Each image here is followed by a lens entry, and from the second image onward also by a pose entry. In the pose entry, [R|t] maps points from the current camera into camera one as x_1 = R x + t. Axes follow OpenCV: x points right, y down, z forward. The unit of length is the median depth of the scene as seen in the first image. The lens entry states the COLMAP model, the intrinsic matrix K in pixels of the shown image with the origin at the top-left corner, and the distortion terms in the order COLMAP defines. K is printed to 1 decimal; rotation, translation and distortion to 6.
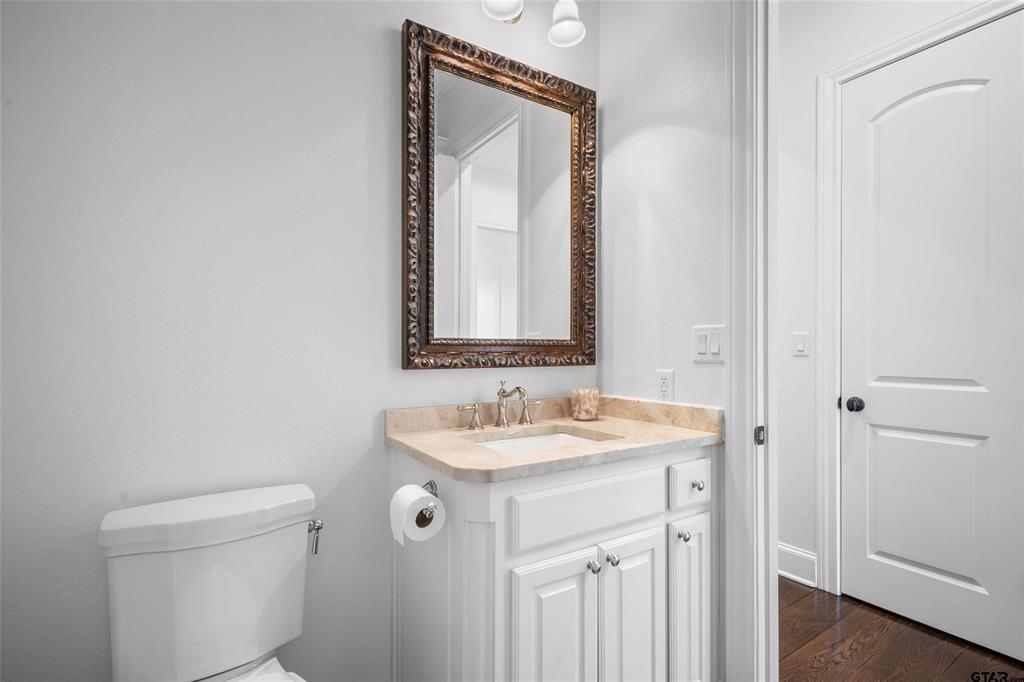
lens RADIAL K [[463.9, 0, 508.6], [0, 463.9, 344.8], [0, 0, 1]] dist [0.000384, -0.000040]
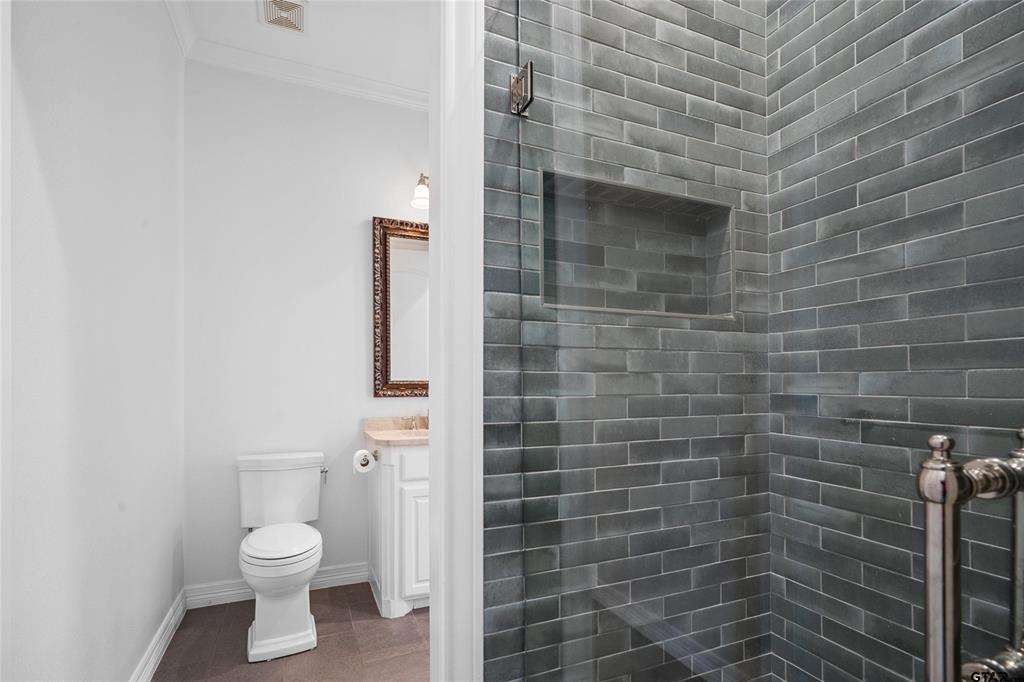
lens RADIAL K [[463.9, 0, 506.5], [0, 463.9, 378.2], [0, 0, 1]] dist [0.000384, -0.000040]
pose [[0.986850, -0.005477, -0.161548, 0.632104], [0.004983, 0.999982, -0.003465, -0.017073], [0.161564, 0.002614, 0.986859, -0.812049]]
